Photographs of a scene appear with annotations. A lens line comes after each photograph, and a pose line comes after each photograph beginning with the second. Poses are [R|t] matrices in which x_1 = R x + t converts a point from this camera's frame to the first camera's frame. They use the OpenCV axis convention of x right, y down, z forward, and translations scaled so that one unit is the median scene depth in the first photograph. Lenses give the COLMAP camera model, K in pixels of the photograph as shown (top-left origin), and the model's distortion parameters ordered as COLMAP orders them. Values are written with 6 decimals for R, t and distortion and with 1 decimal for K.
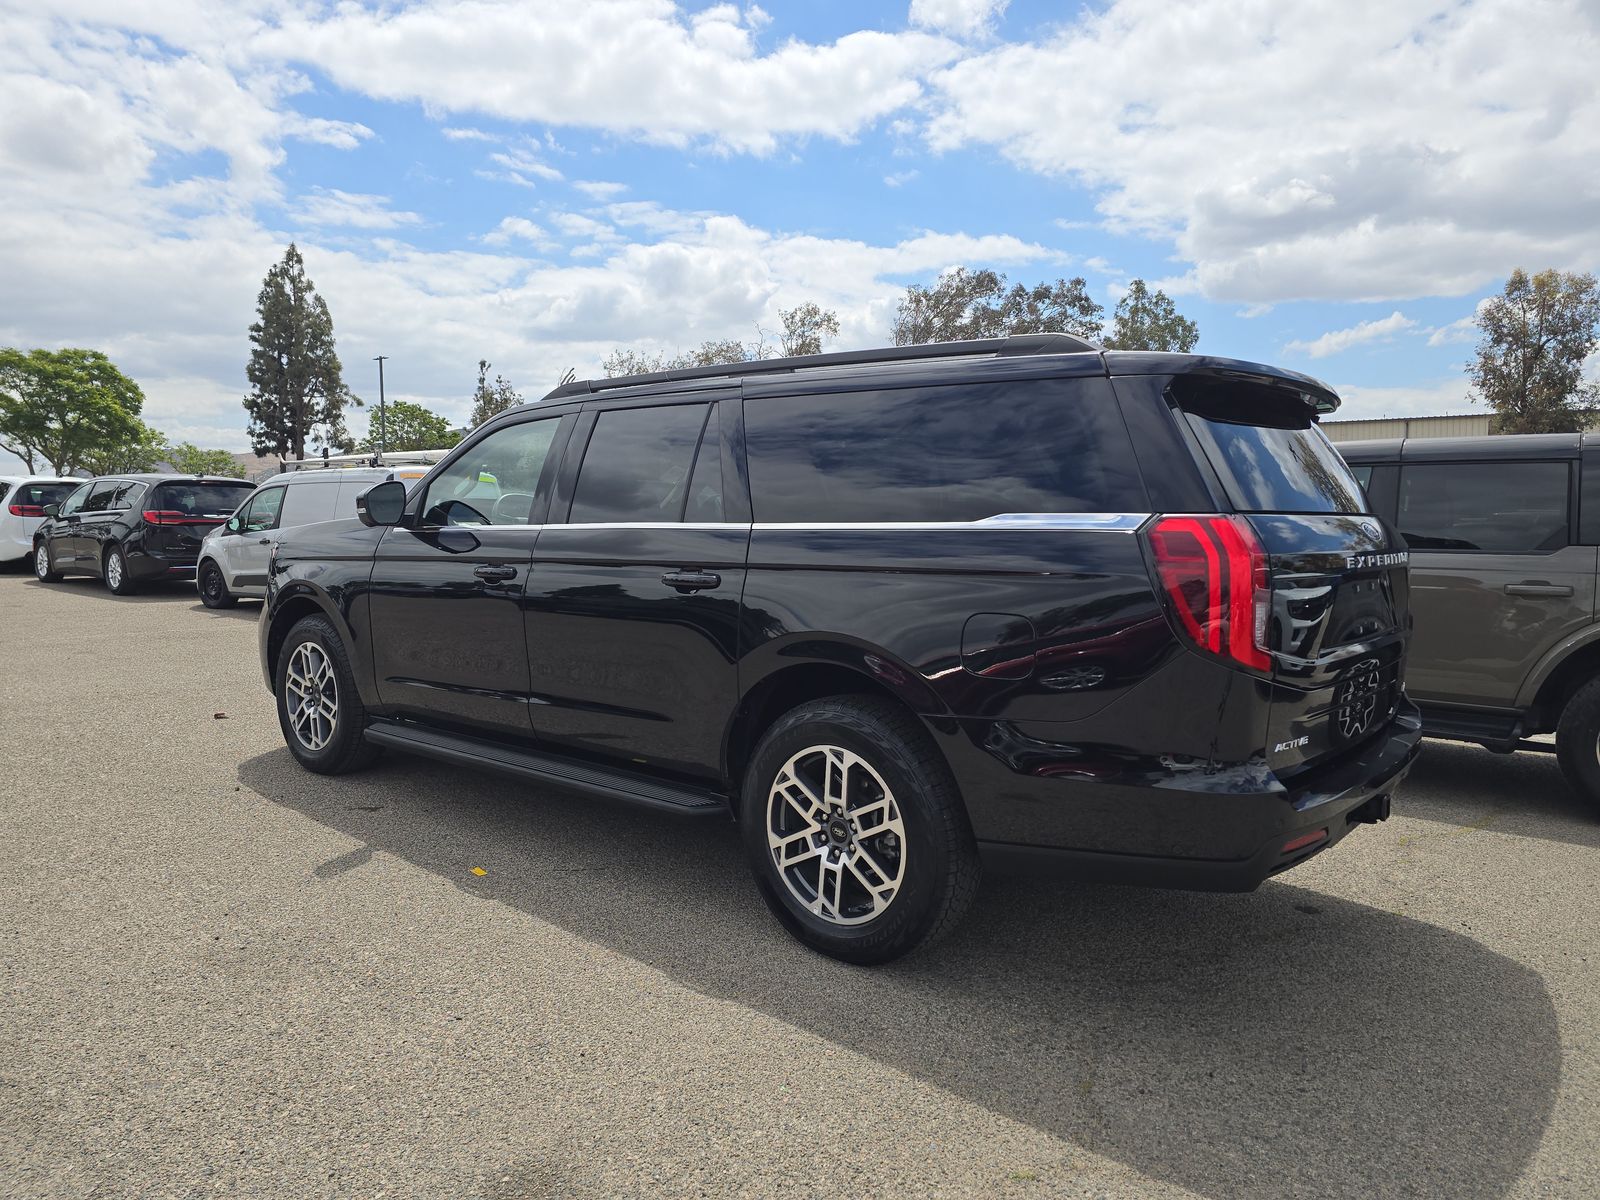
lens RADIAL K [[1061.3, 0, 800.9], [0, 1061.3, 632.1], [0, 0, 1]] dist [0.053551, -0.033794]
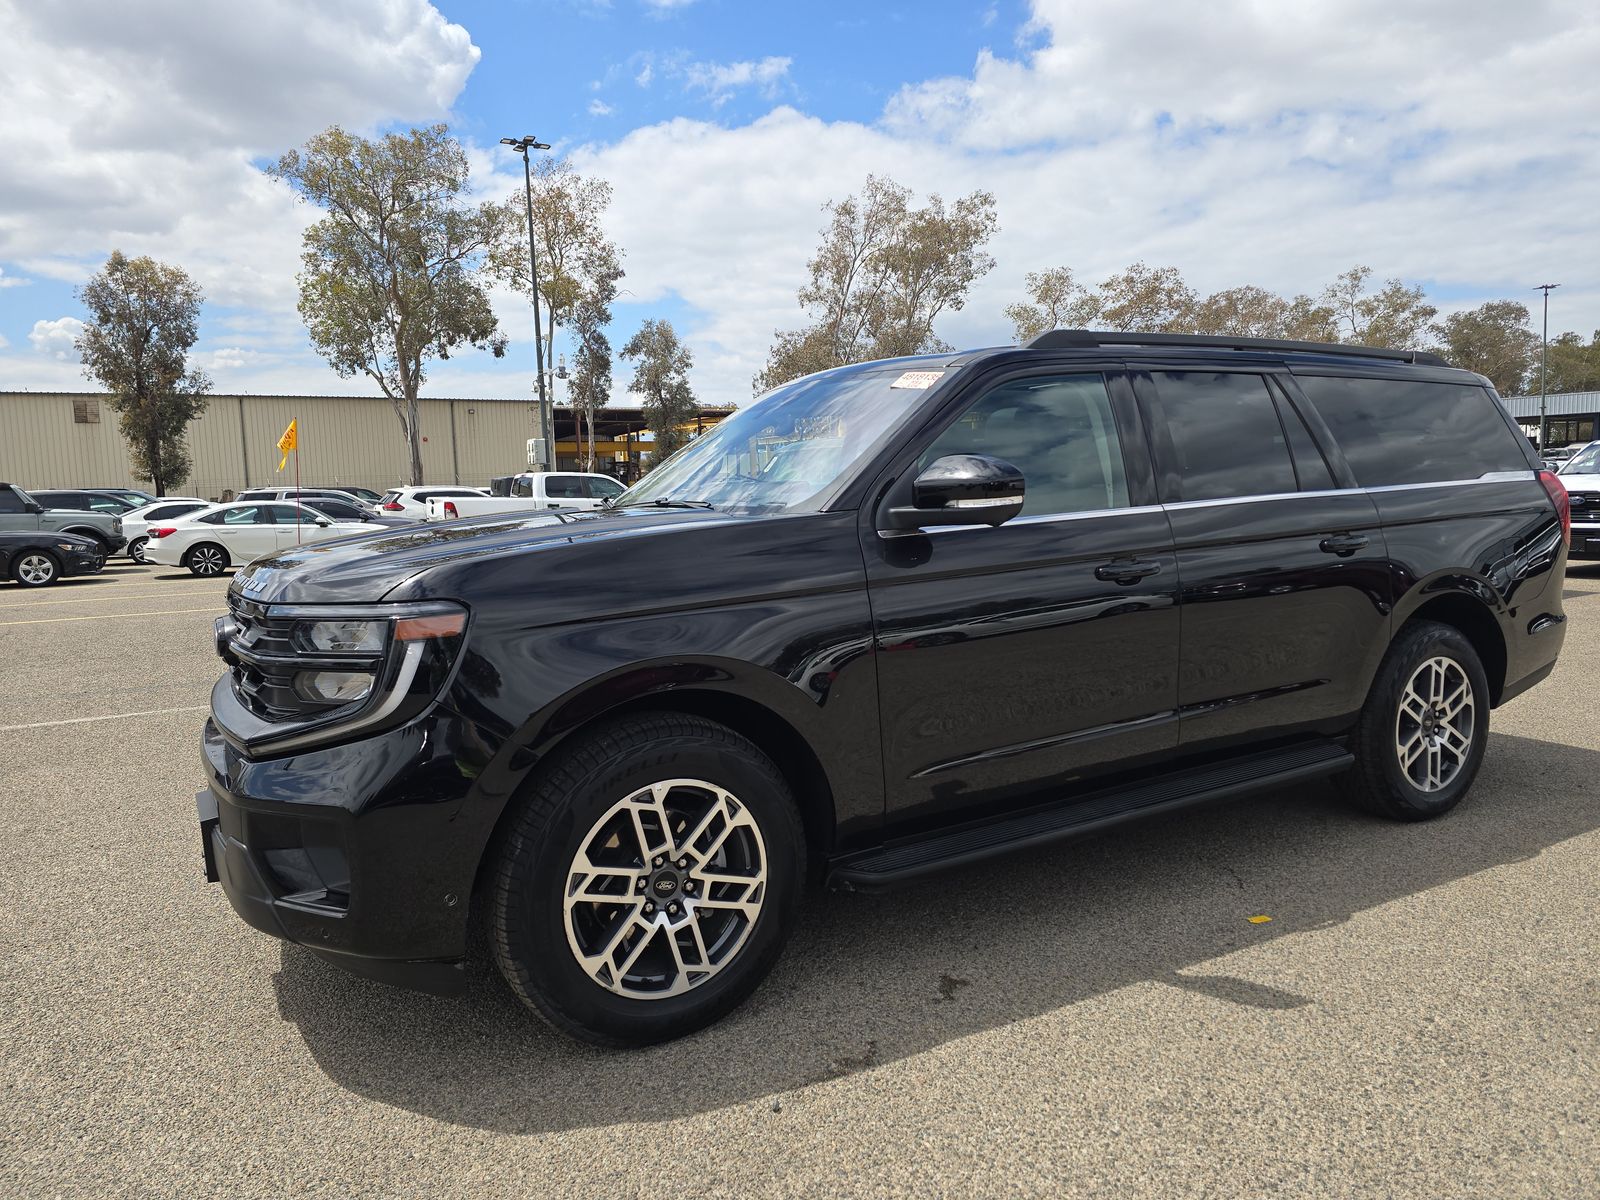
lens RADIAL K [[1086.3, 0, 791.1], [0, 1086.3, 600.8], [0, 0, 1]] dist [0.038686, -0.035784]
pose [[0.347867, -0.123141, 0.929422, -1.051915], [0.135501, 0.987532, 0.080124, -0.123939], [-0.927700, 0.098065, 0.360216, 0.885894]]
